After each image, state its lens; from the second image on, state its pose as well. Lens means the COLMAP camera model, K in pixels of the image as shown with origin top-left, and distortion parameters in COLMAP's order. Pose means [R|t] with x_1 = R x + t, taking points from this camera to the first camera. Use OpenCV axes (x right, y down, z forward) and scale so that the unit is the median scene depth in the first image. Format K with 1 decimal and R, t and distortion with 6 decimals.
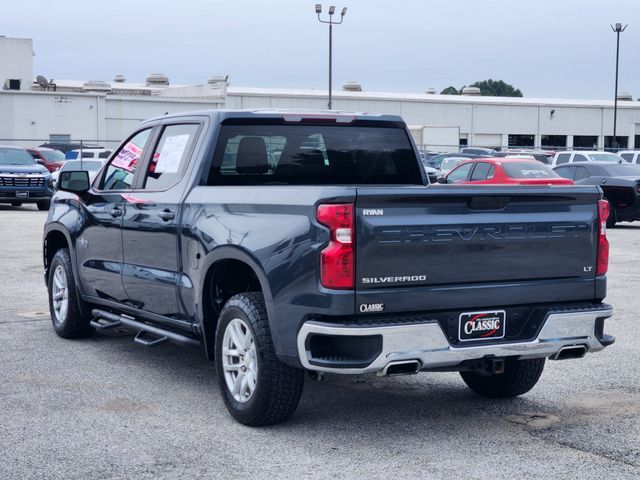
lens RADIAL K [[1204.7, 0, 319.1], [0, 1204.7, 238.7], [0, 0, 1]] dist [0.003322, 0.000000]
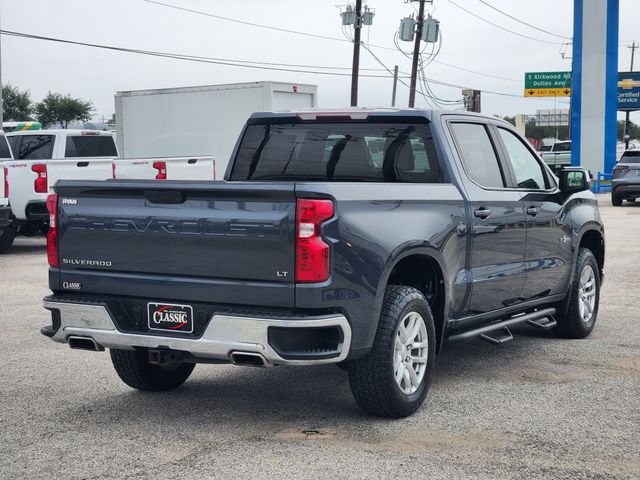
lens RADIAL K [[1204.7, 0, 315.0], [0, 1204.7, 241.8], [0, 0, 1]] dist [0.003322, 0.000000]
pose [[0.530534, 0.059606, -0.845566, 1.056917], [-0.059974, 0.997664, 0.032698, -0.032555], [0.845540, 0.033365, 0.532869, 0.554769]]
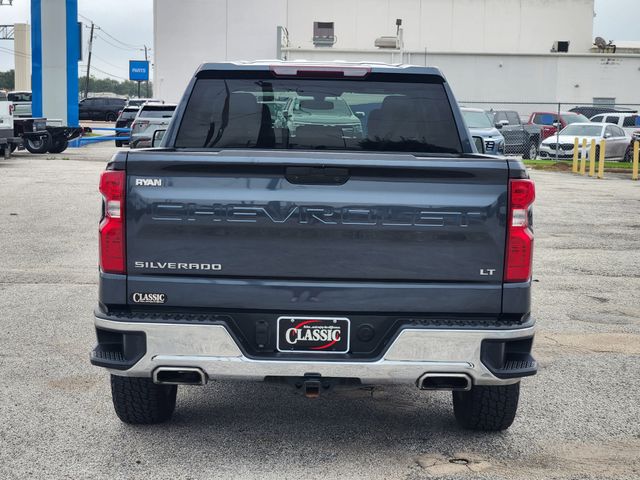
lens RADIAL K [[1204.7, 0, 297.3], [0, 1204.7, 231.6], [0, 0, 1]] dist [0.003322, 0.000000]
pose [[0.862613, 0.062672, -0.501968, 0.509745], [-0.050875, 0.998013, 0.037178, -0.022417], [0.503300, -0.006532, 0.864087, 0.323562]]
